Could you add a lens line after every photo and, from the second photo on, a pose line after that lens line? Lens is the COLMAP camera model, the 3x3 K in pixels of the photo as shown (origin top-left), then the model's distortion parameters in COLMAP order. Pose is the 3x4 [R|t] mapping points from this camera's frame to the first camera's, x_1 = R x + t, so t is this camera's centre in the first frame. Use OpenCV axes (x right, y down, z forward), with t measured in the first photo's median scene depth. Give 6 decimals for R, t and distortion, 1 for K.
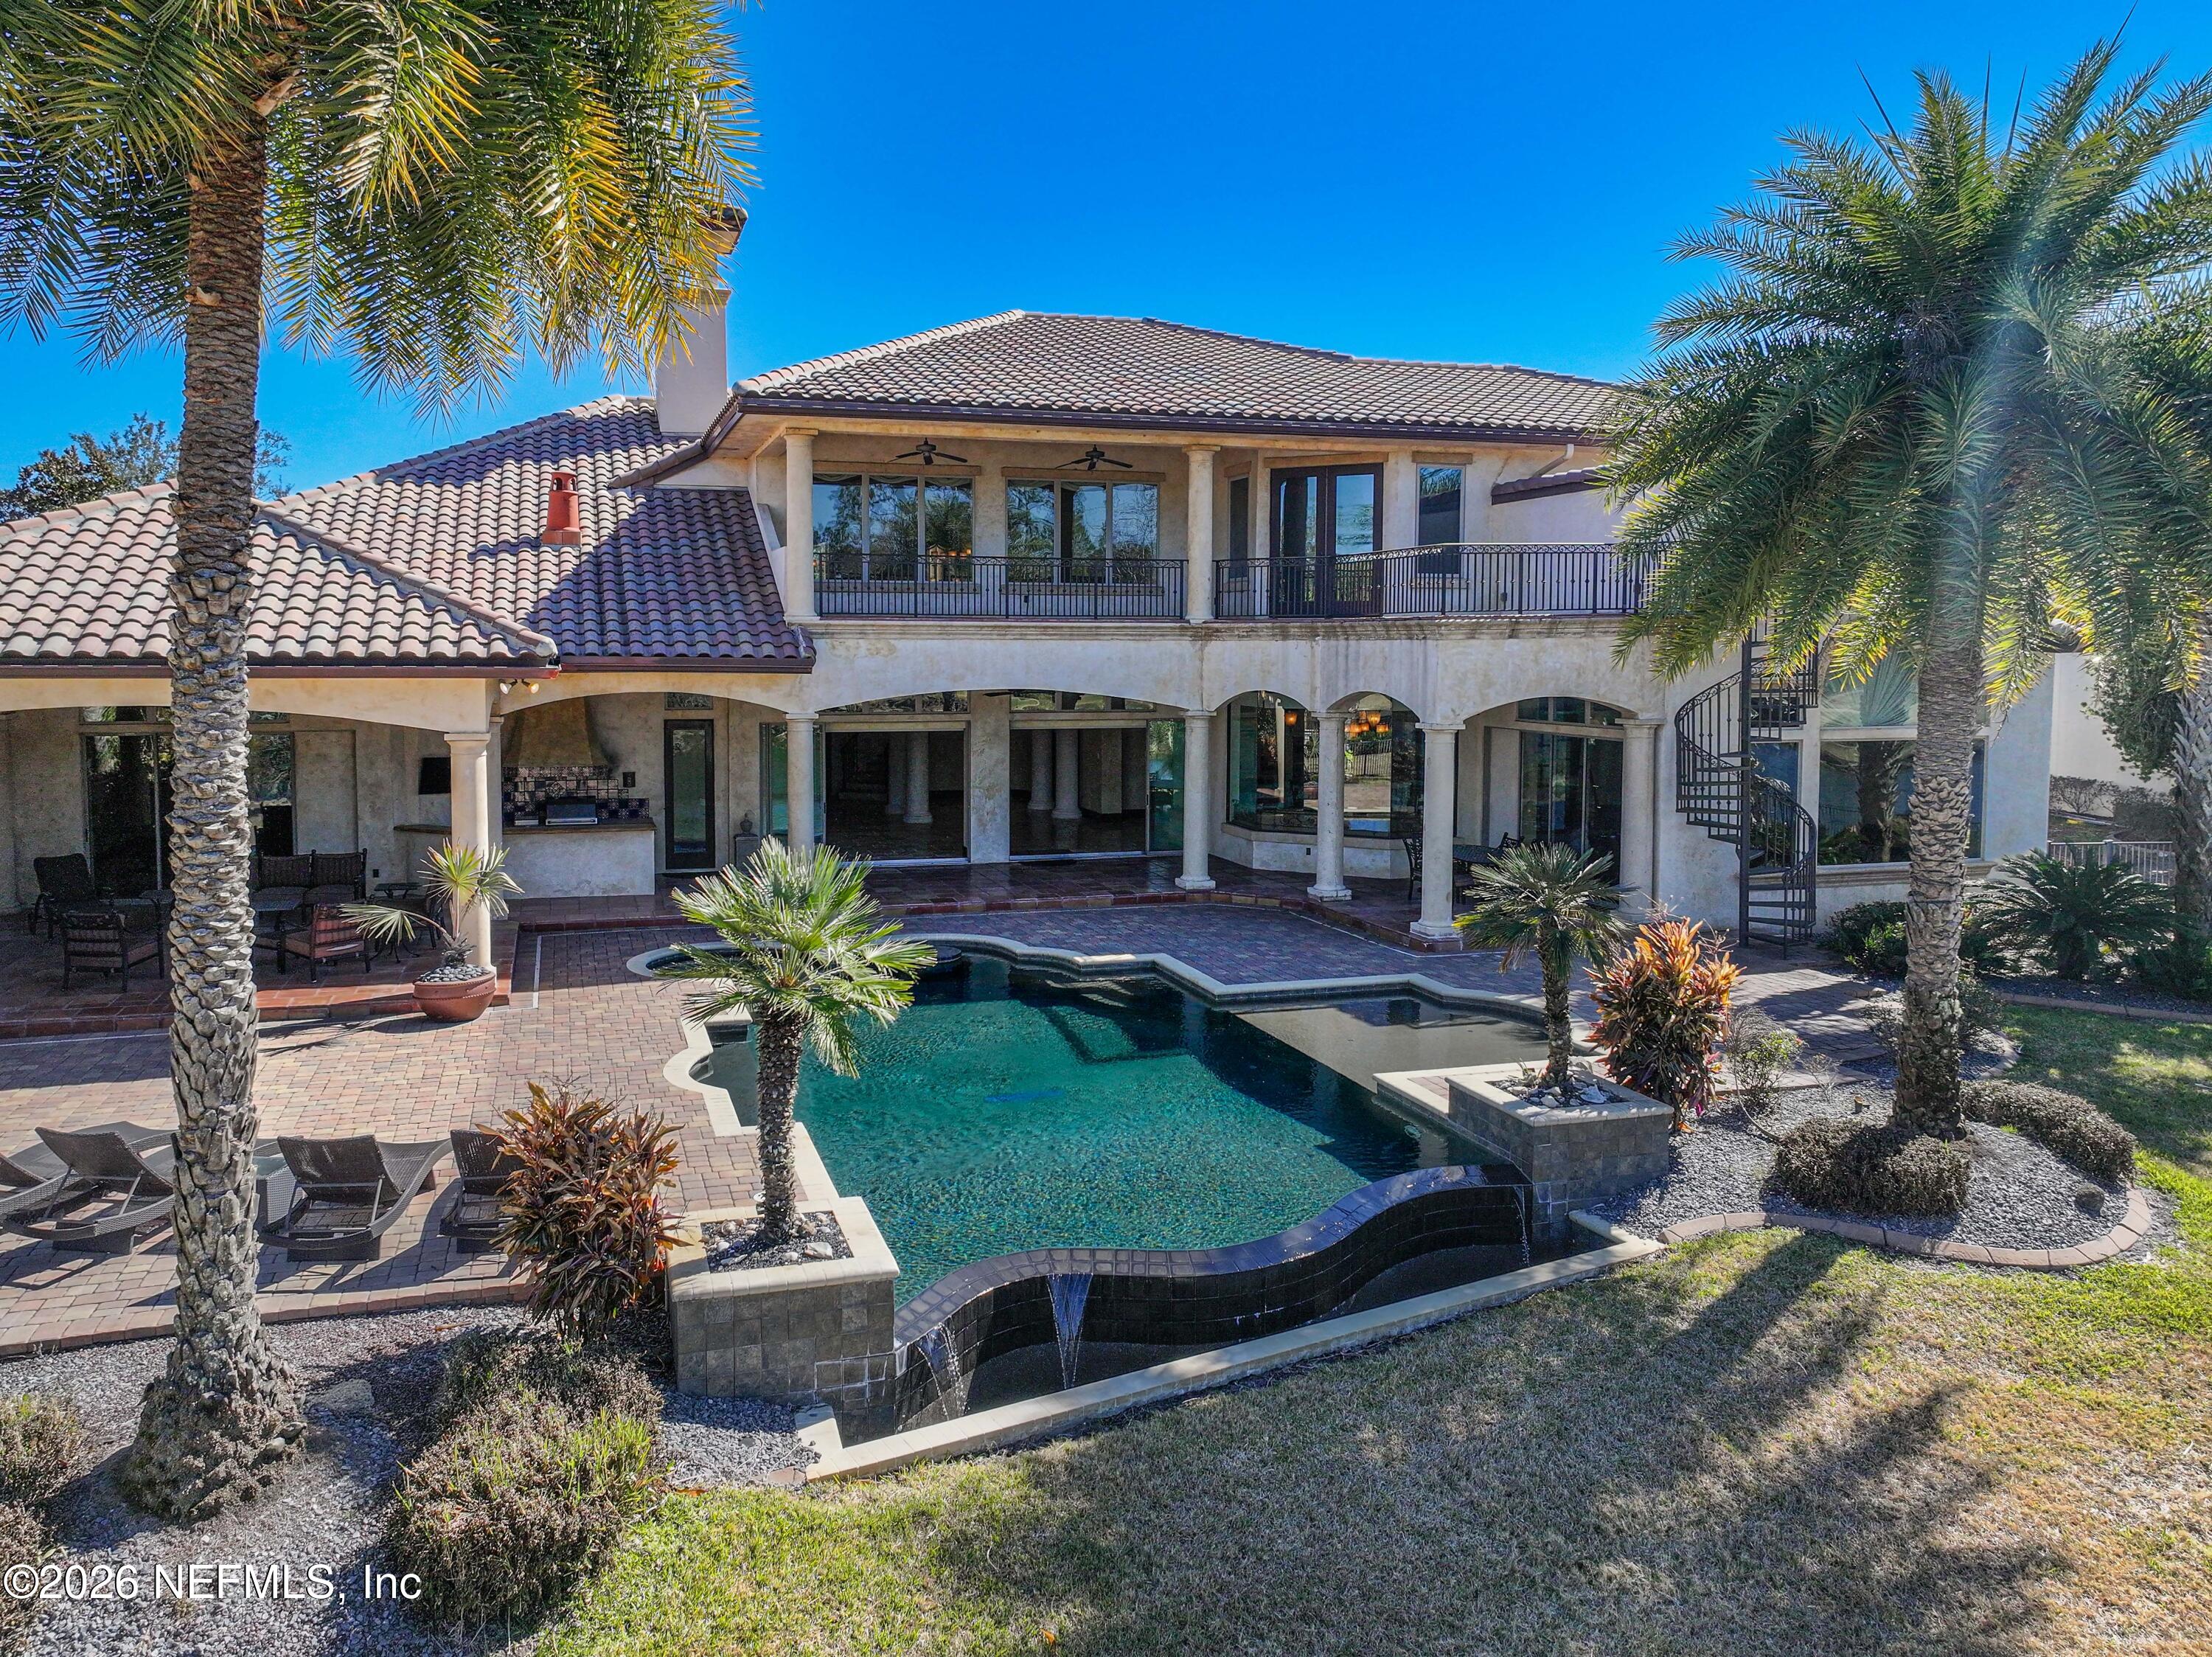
lens RADIAL K [[1639.2, 0, 1015.3], [0, 1639.2, 729.2], [0, 0, 1]] dist [0.001978, 0.004554]
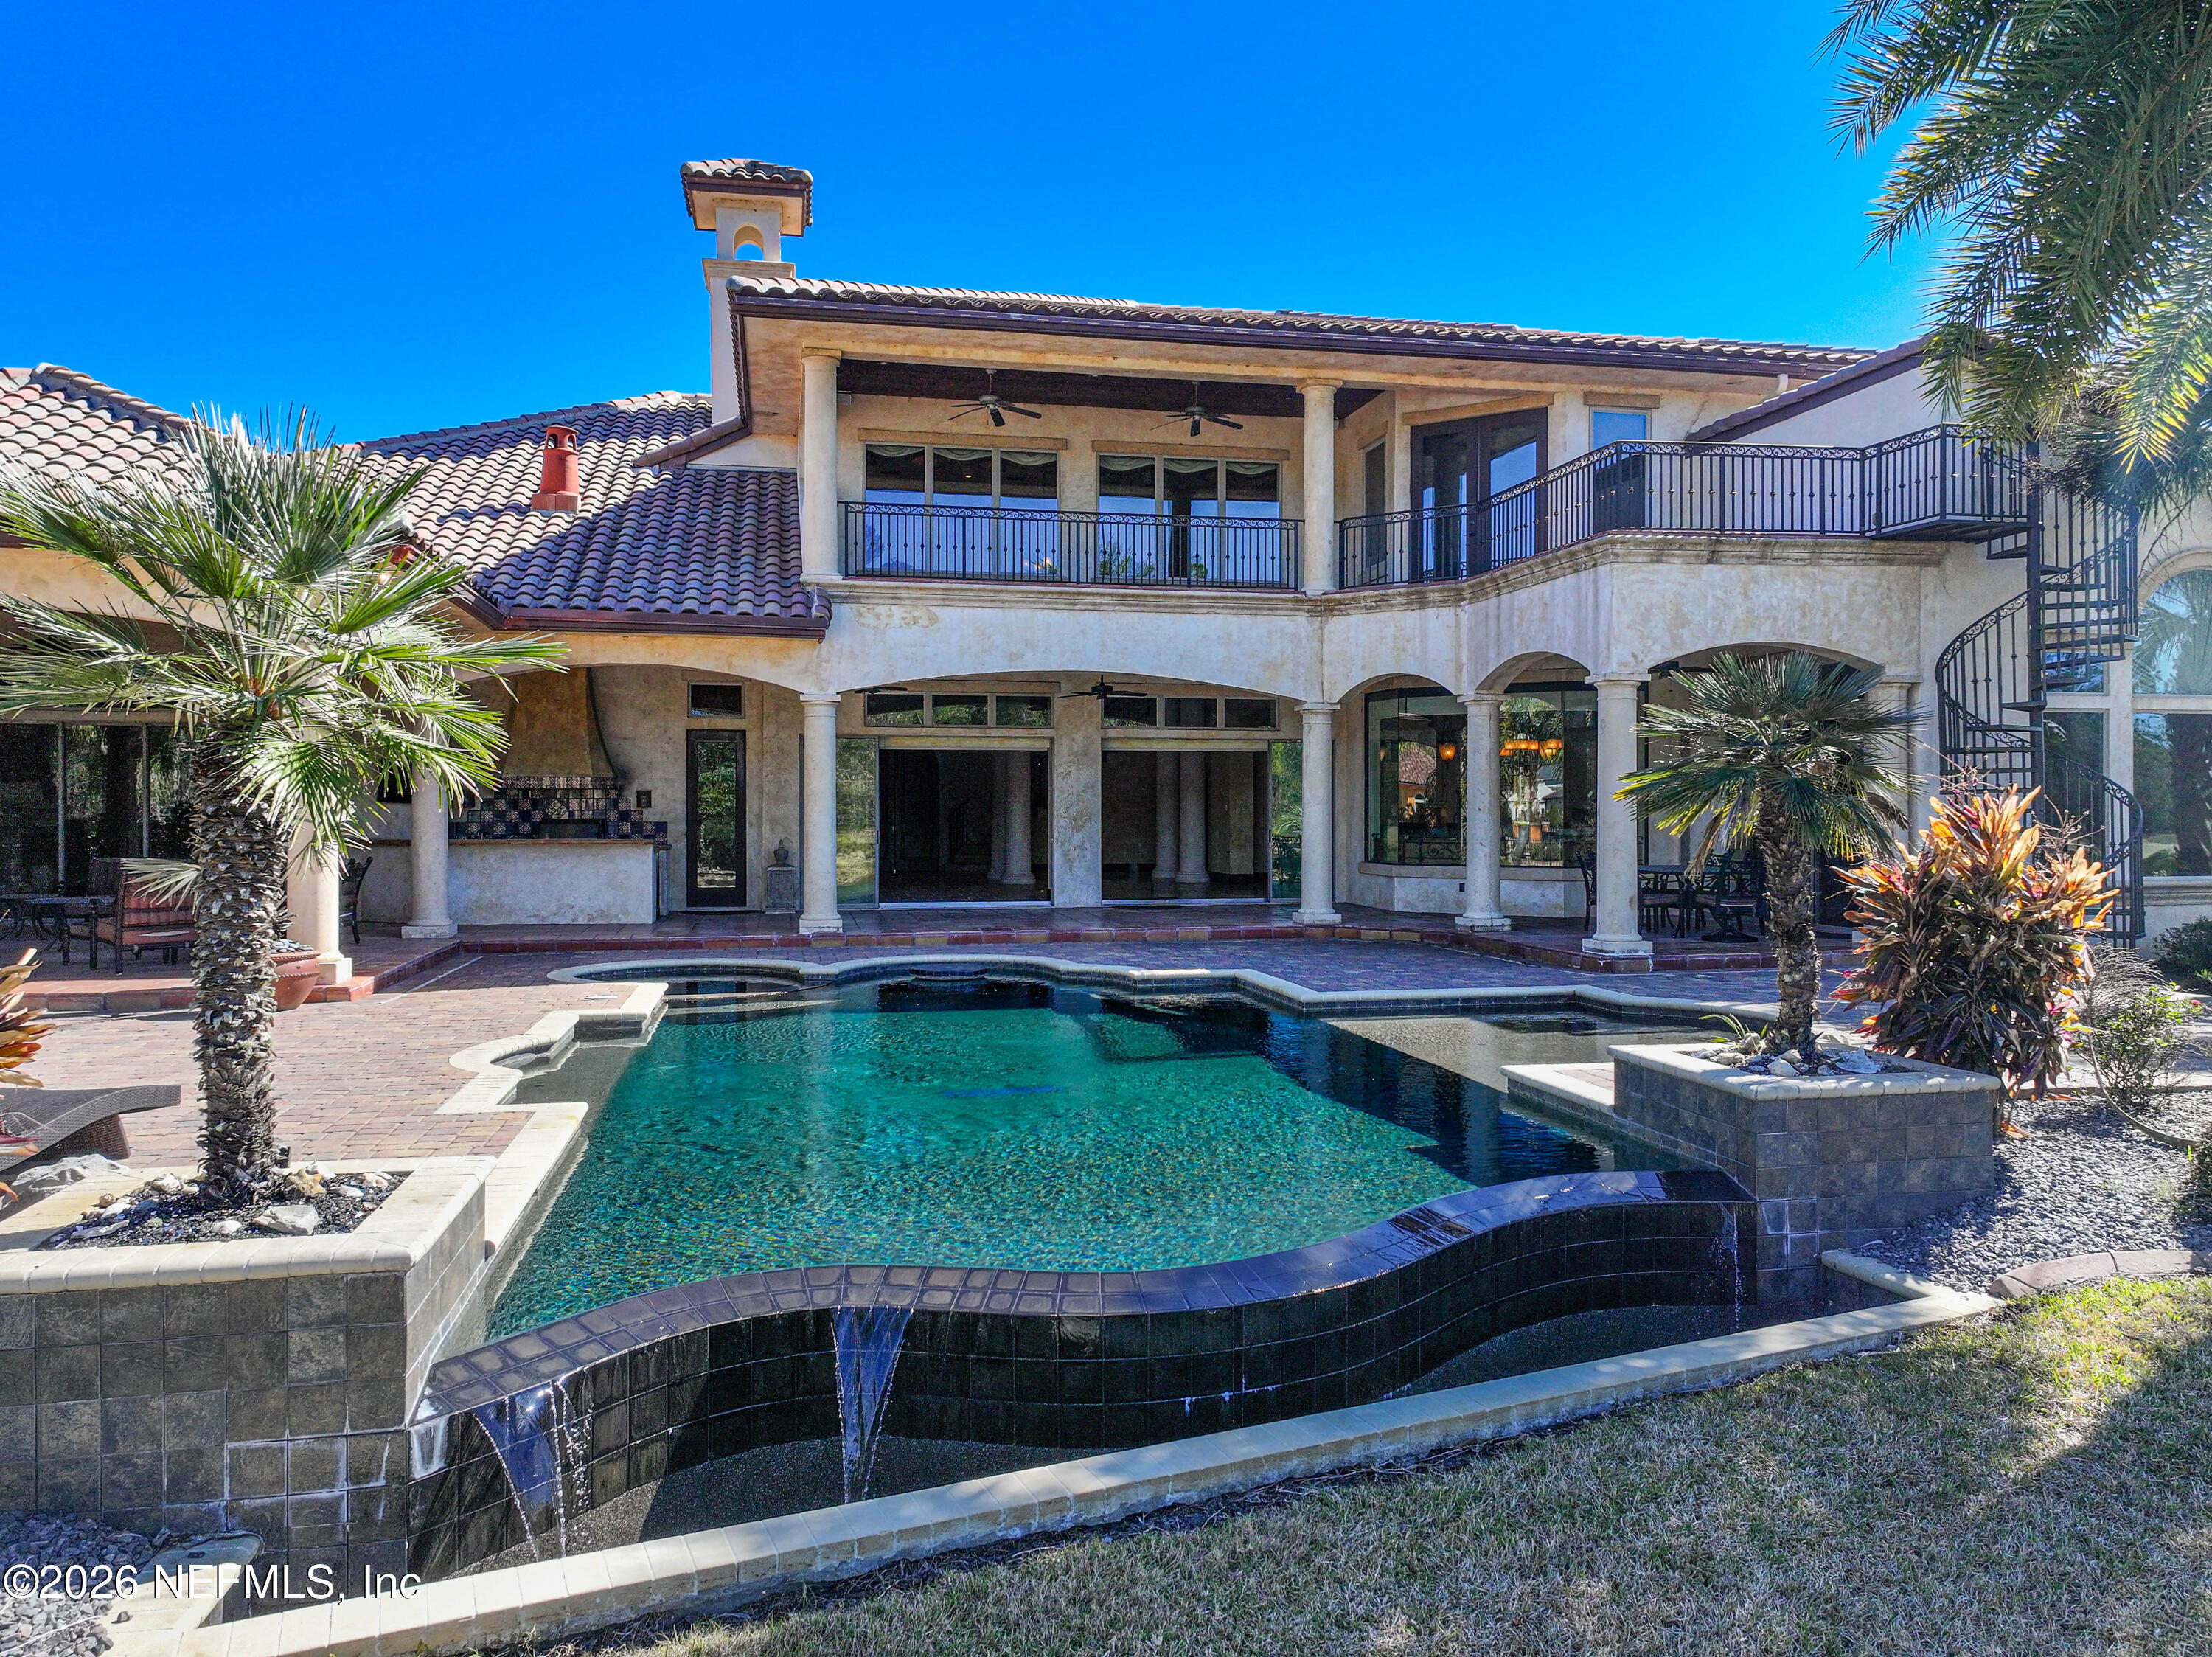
lens RADIAL K [[1576.0, 0, 1106.0], [0, 1576.0, 828.5], [0, 0, 1]] dist [-0.005319, 0.018379]
pose [[0.996921, -0.003419, -0.078334, 0.122100], [-0.000690, 0.998627, -0.052370, 0.164554], [0.078406, 0.052263, 0.995551, 0.393624]]
